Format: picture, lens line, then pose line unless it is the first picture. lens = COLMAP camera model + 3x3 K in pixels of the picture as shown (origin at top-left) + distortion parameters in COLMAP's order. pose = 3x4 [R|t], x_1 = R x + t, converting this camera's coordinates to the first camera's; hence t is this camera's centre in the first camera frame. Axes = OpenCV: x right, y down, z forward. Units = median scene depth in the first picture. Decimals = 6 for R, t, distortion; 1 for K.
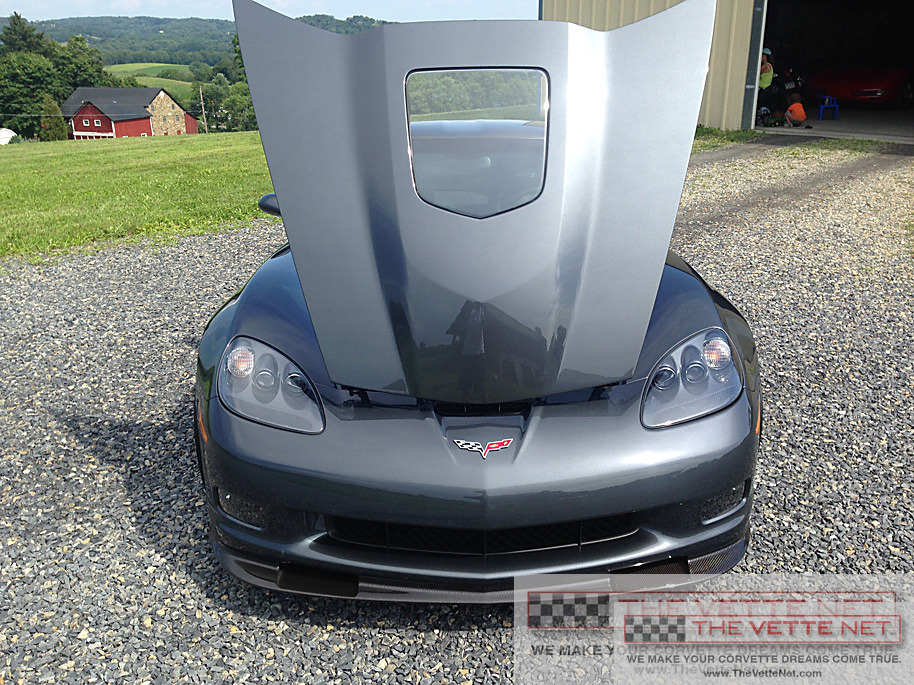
lens RADIAL K [[902.7, 0, 456.3], [0, 902.7, 356.4], [0, 0, 1]] dist [-0.000544, 0.000000]
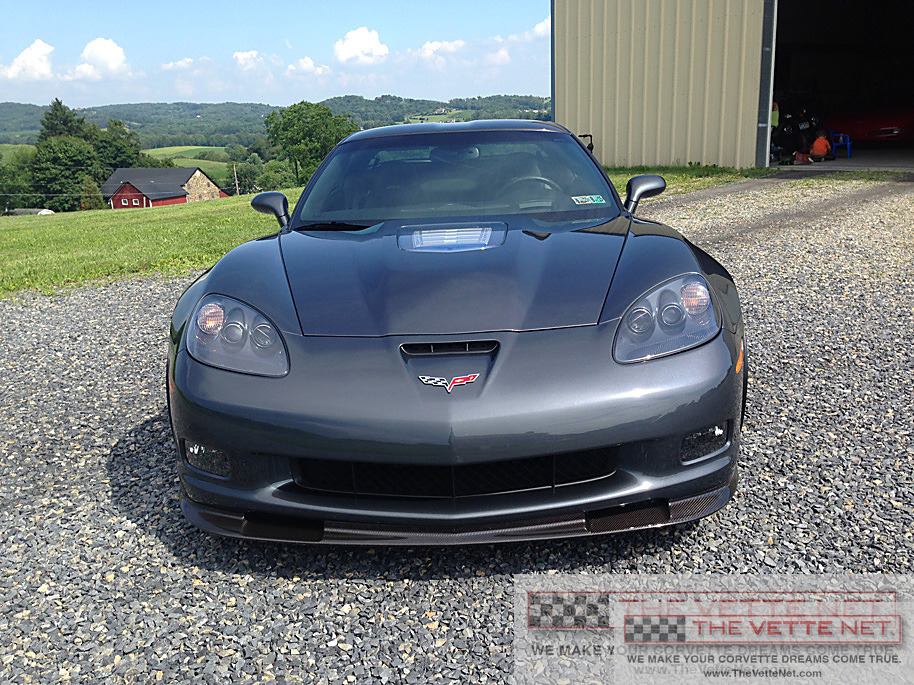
lens RADIAL K [[902.7, 0, 456.4], [0, 902.7, 349.3], [0, 0, 1]] dist [-0.000544, 0.000000]
pose [[0.999039, -0.023852, -0.036771, 0.059064], [0.020573, 0.995986, -0.087115, 0.118023], [0.038701, 0.086275, 0.995519, 0.022927]]
